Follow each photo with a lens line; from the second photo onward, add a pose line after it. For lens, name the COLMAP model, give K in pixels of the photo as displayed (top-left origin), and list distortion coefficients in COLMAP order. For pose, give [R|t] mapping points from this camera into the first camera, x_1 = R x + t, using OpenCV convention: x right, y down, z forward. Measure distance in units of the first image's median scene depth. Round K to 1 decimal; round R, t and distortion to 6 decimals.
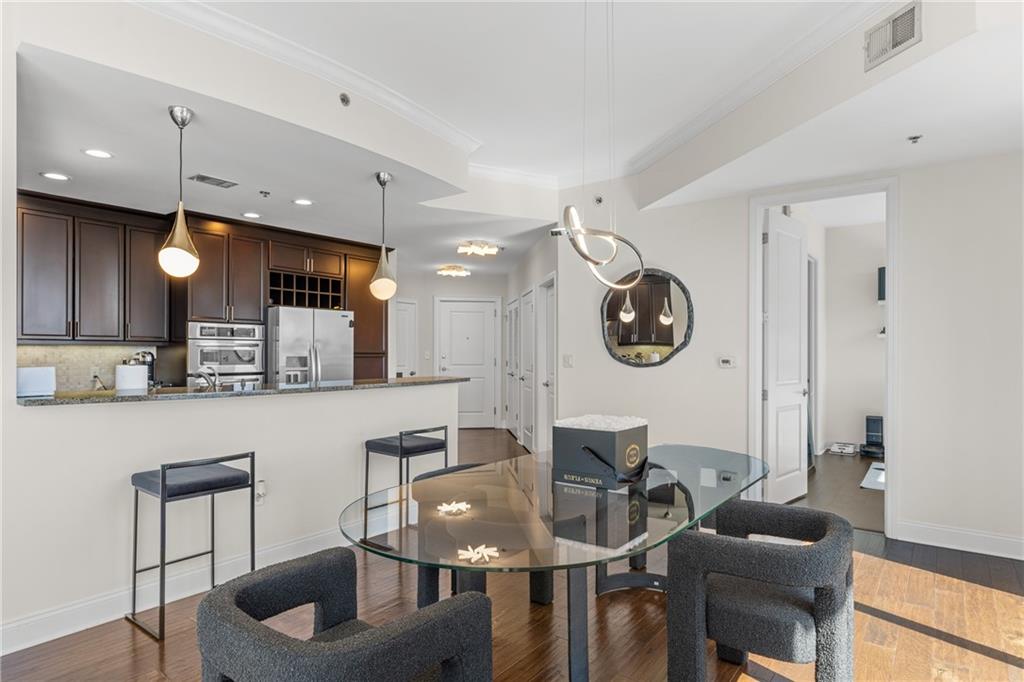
lens RADIAL K [[572.5, 0, 511.4], [0, 572.5, 347.4], [0, 0, 1]] dist [-0.005625, -0.000938]
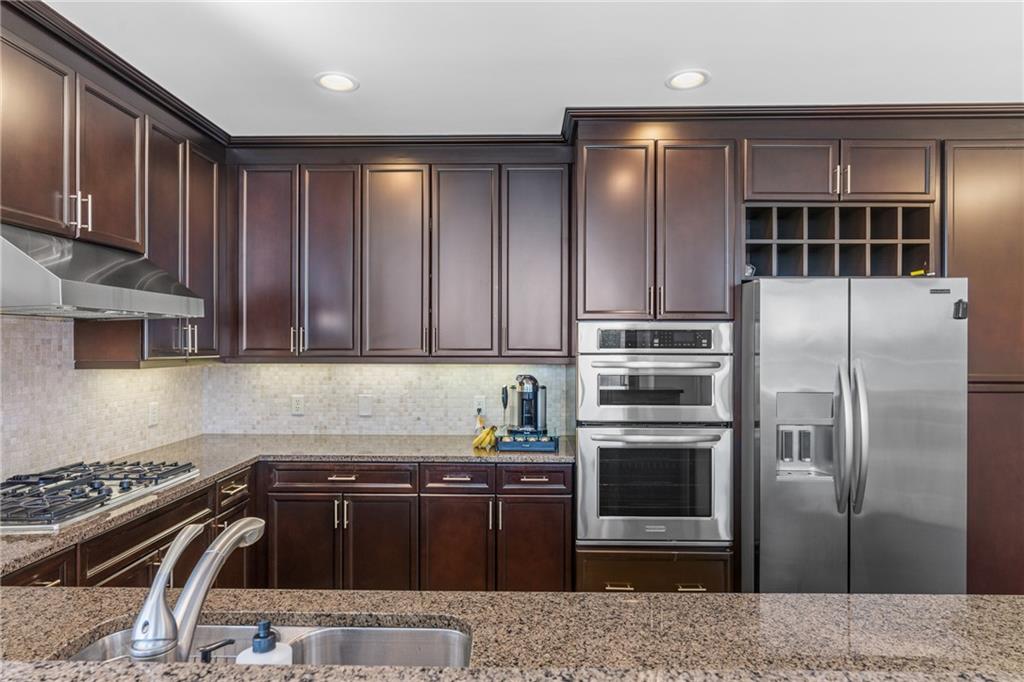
lens RADIAL K [[572.5, 0, 509.9], [0, 572.5, 343.3], [0, 0, 1]] dist [-0.005625, -0.000938]
pose [[0.588539, -0.002043, -0.808466, -0.157178], [0.009008, 0.999951, 0.004030, -0.024011], [0.808418, -0.009655, 0.588529, 0.562177]]
